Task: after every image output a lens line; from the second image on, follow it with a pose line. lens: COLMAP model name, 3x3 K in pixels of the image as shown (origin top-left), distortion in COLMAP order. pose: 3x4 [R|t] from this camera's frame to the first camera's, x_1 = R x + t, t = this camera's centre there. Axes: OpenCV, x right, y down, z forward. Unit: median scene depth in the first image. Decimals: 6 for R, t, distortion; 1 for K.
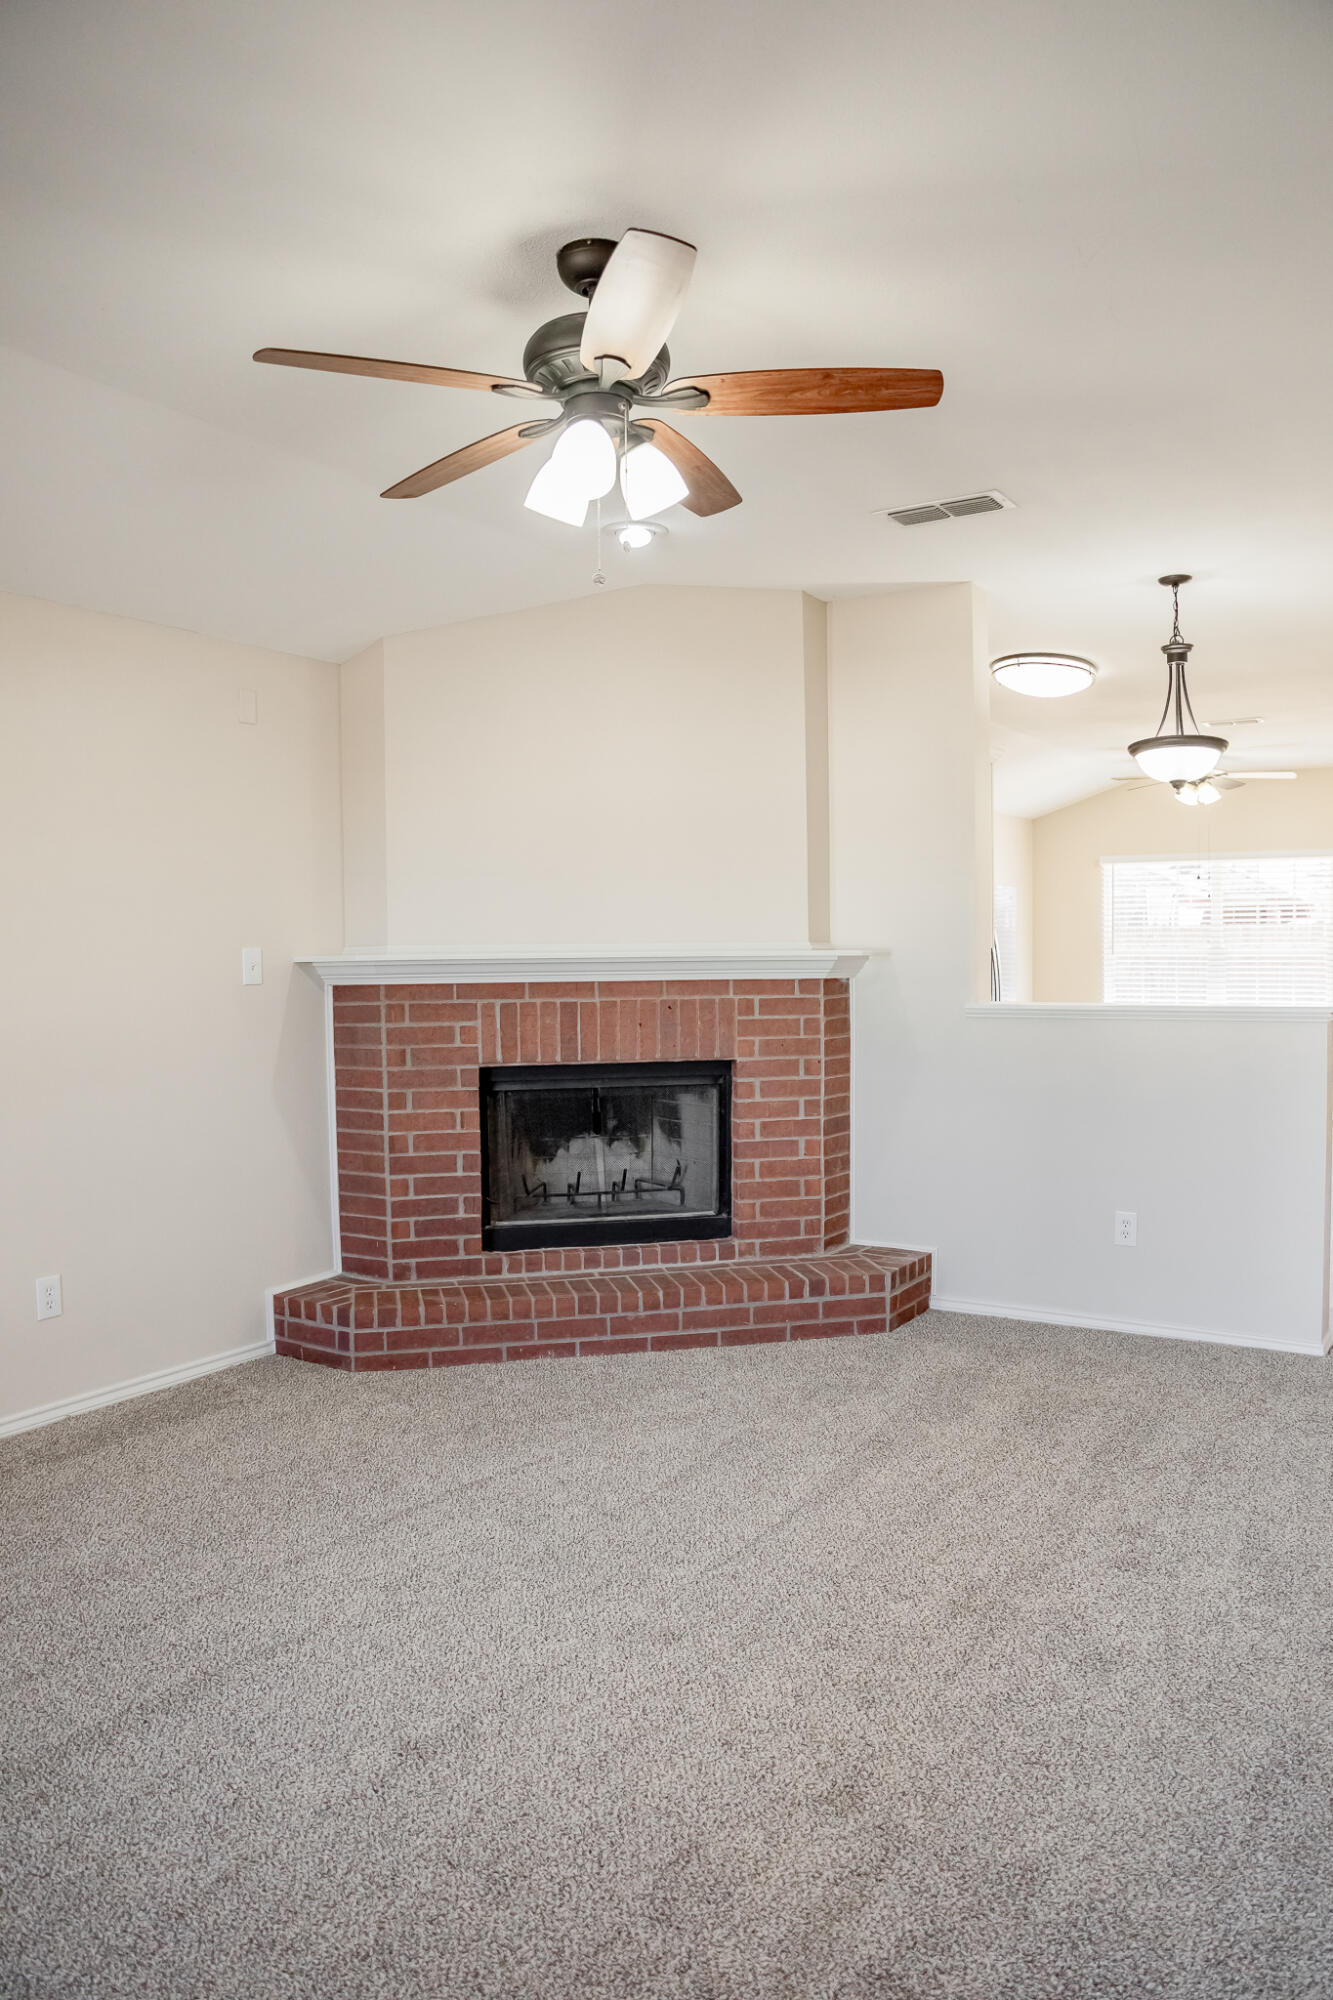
lens RADIAL K [[1407.3, 0, 672.1], [0, 1407.3, 1011.0], [0, 0, 1]] dist [-0.112957, 0.067652]
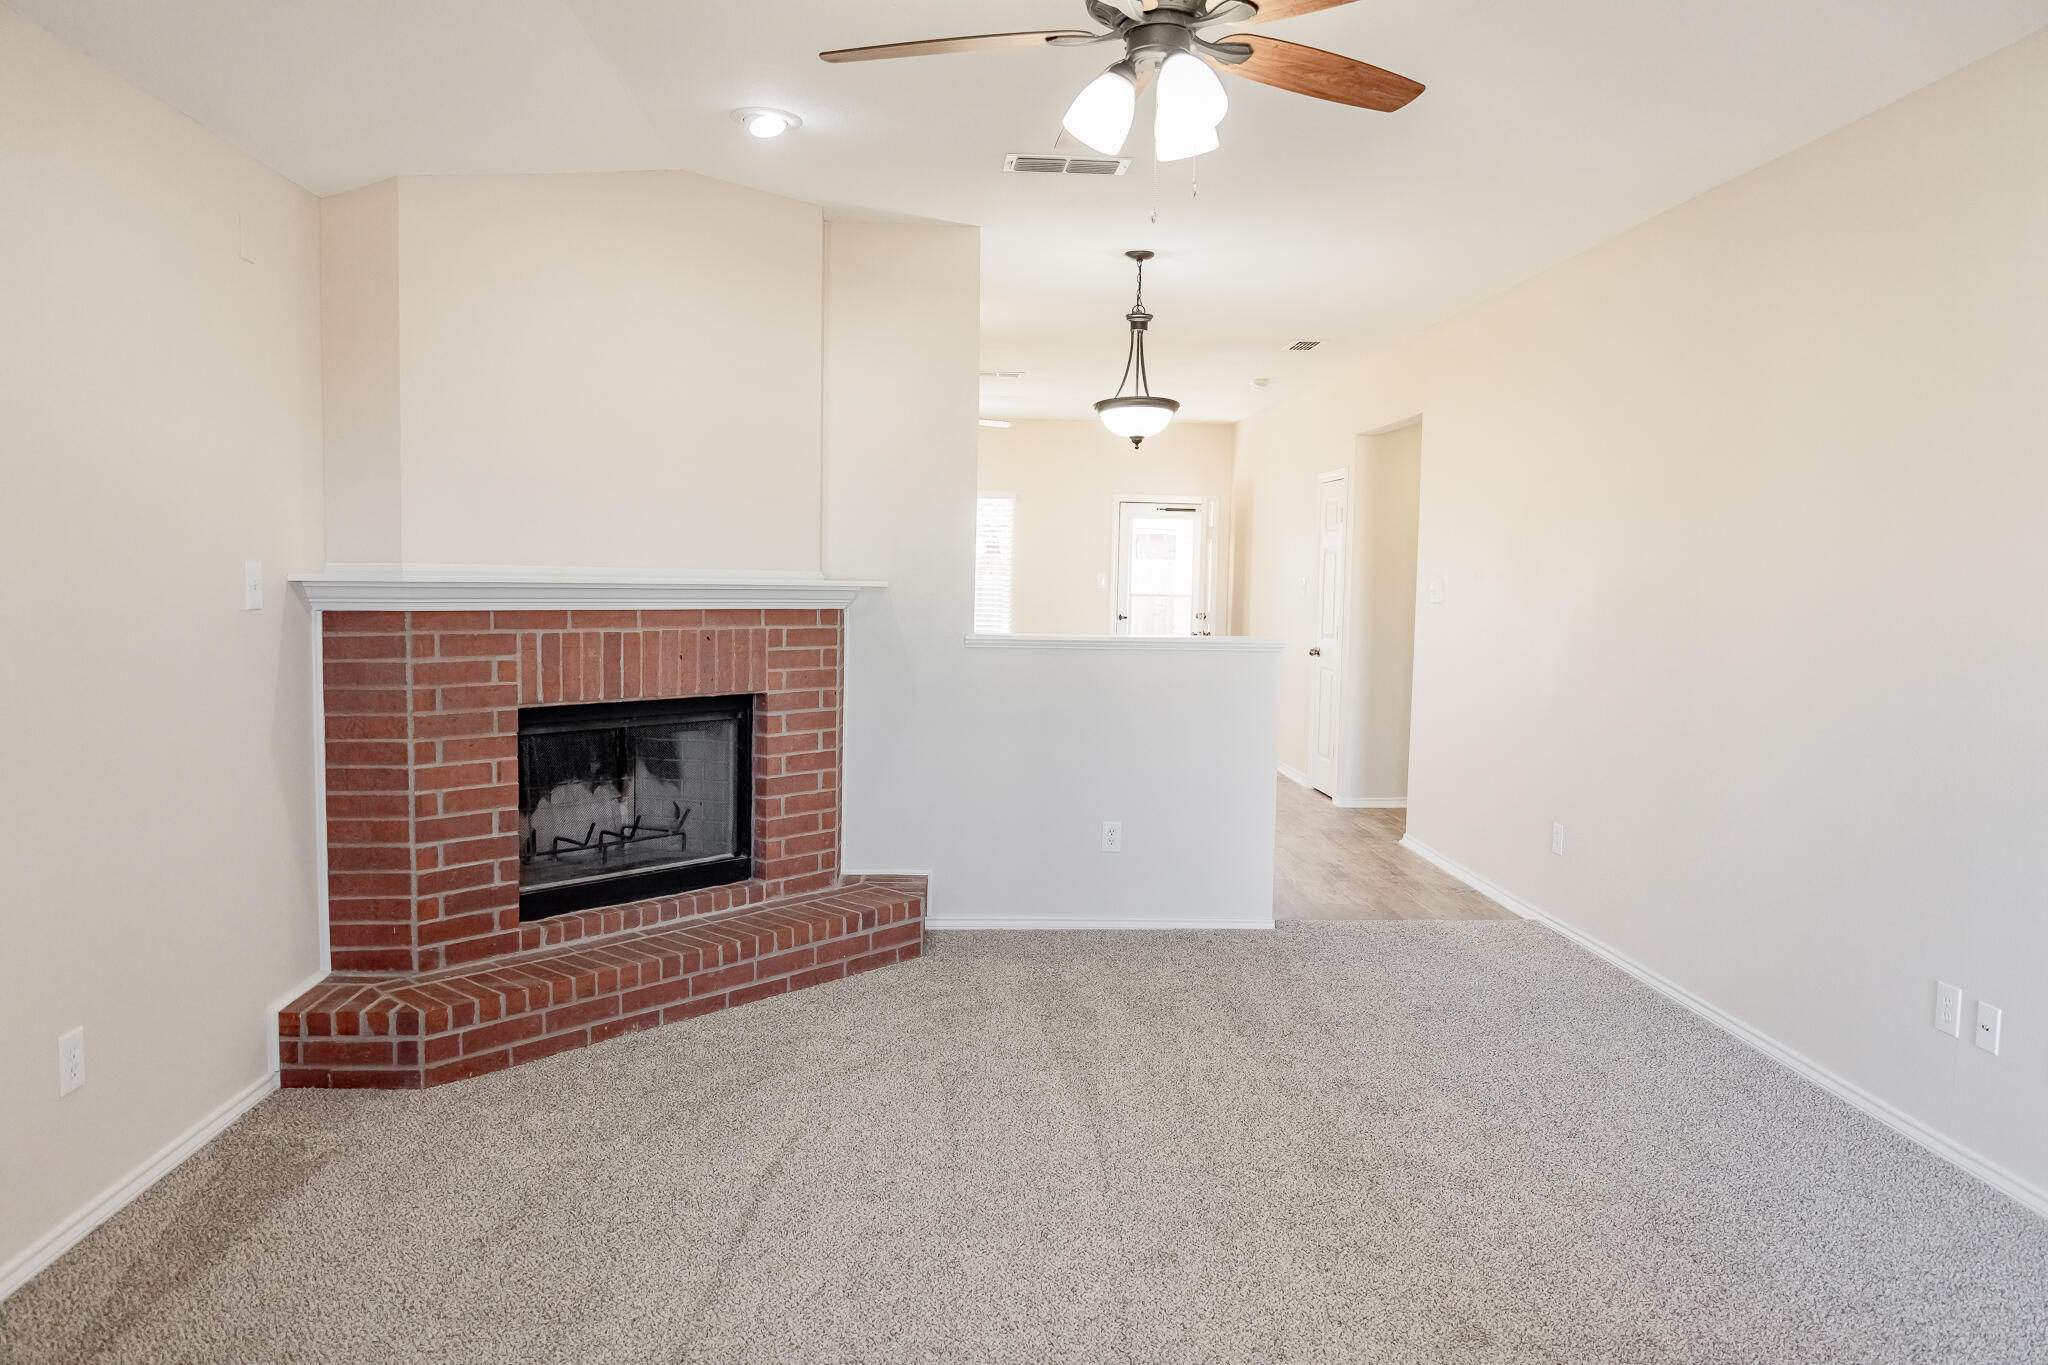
lens RADIAL K [[1413.3, 0, 1024.0], [0, 1413.3, 682.5], [0, 0, 1]] dist [-0.019280, 0.003725]
pose [[0.805539, -0.018121, 0.592266, -0.397963], [-0.003238, 0.999383, 0.034981, -0.006950], [-0.592534, -0.030096, 0.804983, 0.127237]]
